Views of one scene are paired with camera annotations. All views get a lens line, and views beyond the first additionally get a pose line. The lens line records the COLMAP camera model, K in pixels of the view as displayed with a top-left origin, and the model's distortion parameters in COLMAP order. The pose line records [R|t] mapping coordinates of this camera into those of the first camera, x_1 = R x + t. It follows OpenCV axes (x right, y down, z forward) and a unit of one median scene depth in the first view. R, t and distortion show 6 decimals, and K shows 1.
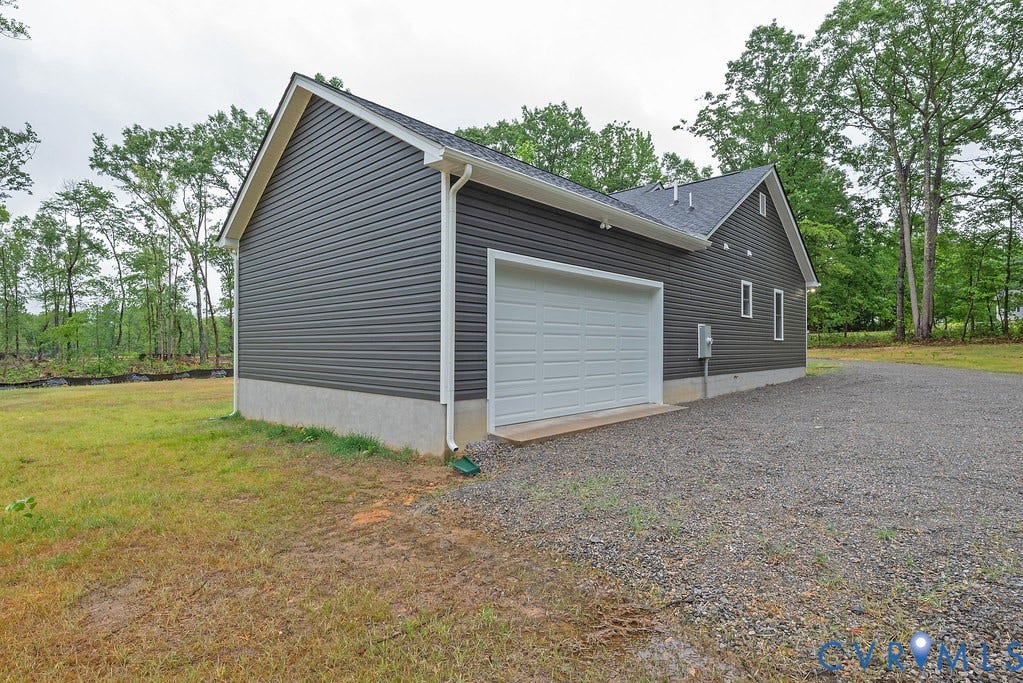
lens RADIAL K [[442.4, 0, 511.5], [0, 442.4, 341.5], [0, 0, 1]] dist [0.000749, 0.000051]
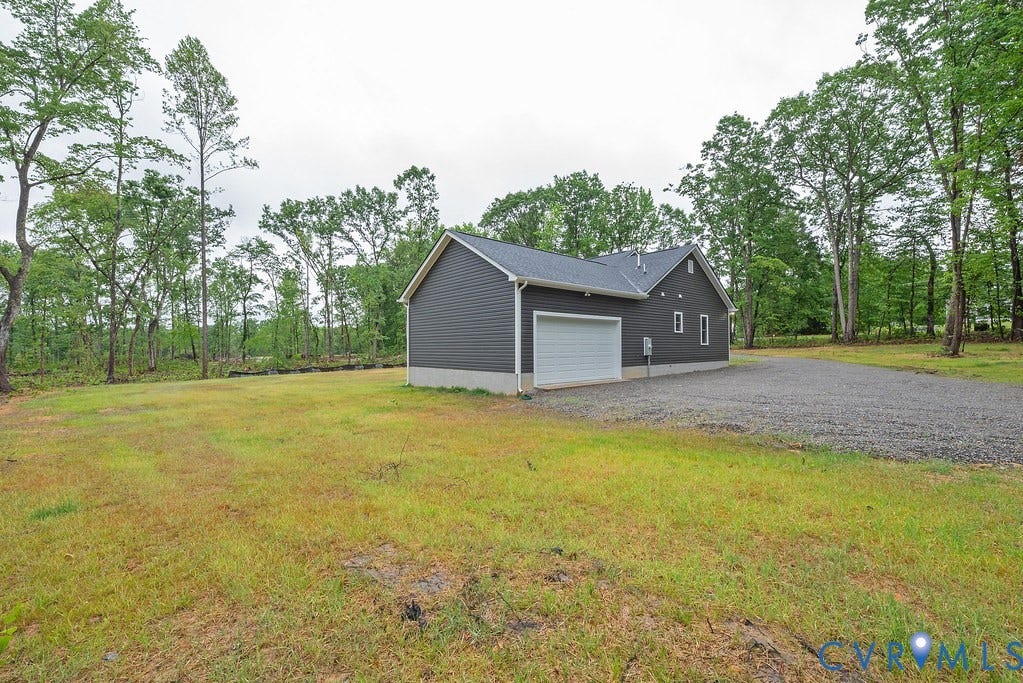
lens RADIAL K [[442.4, 0, 511.5], [0, 442.4, 341.5], [0, 0, 1]] dist [0.000749, 0.000051]
pose [[0.995811, -0.008224, -0.091064, 0.013268], [0.008378, 0.999964, 0.001305, -0.013249], [0.091050, -0.002062, 0.995844, -0.418658]]
